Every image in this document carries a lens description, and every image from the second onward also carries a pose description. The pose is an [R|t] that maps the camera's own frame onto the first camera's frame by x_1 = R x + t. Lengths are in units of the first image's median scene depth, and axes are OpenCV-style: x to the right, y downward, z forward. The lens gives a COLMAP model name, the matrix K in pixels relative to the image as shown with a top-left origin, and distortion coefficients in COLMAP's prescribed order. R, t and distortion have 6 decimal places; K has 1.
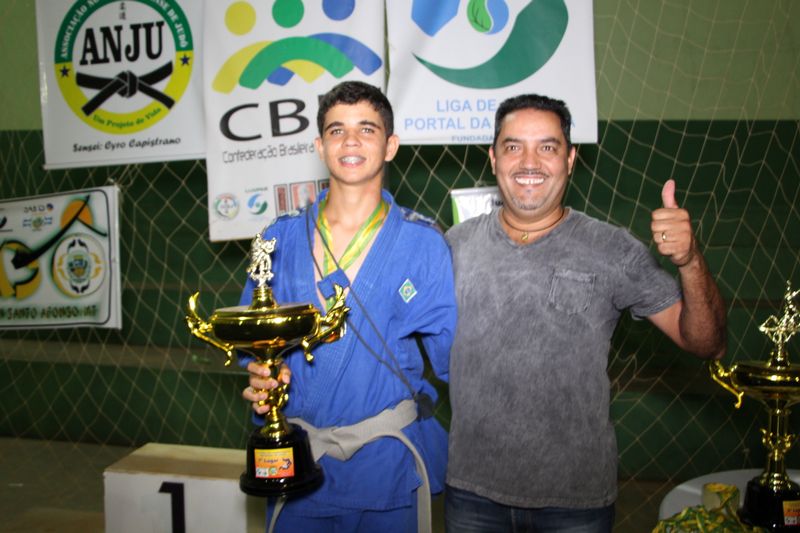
lens RADIAL K [[708.9, 0, 376.8], [0, 708.9, 260.7], [0, 0, 1]] dist [-0.137682, 0.219692]
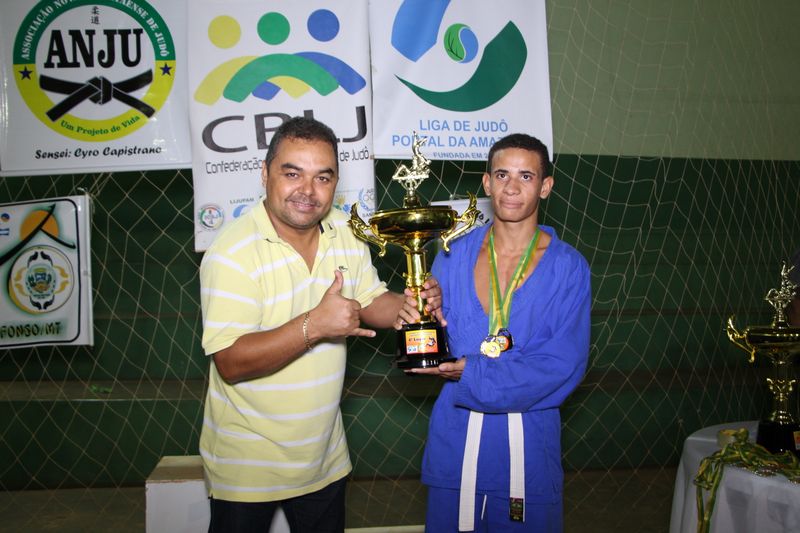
lens RADIAL K [[708.9, 0, 376.8], [0, 708.9, 260.7], [0, 0, 1]] dist [-0.137682, 0.219692]
pose [[0.961632, -0.010147, 0.274154, -0.257234], [0.024632, 0.998473, -0.049444, 0.039416], [-0.273234, 0.054300, 0.960414, -0.017996]]
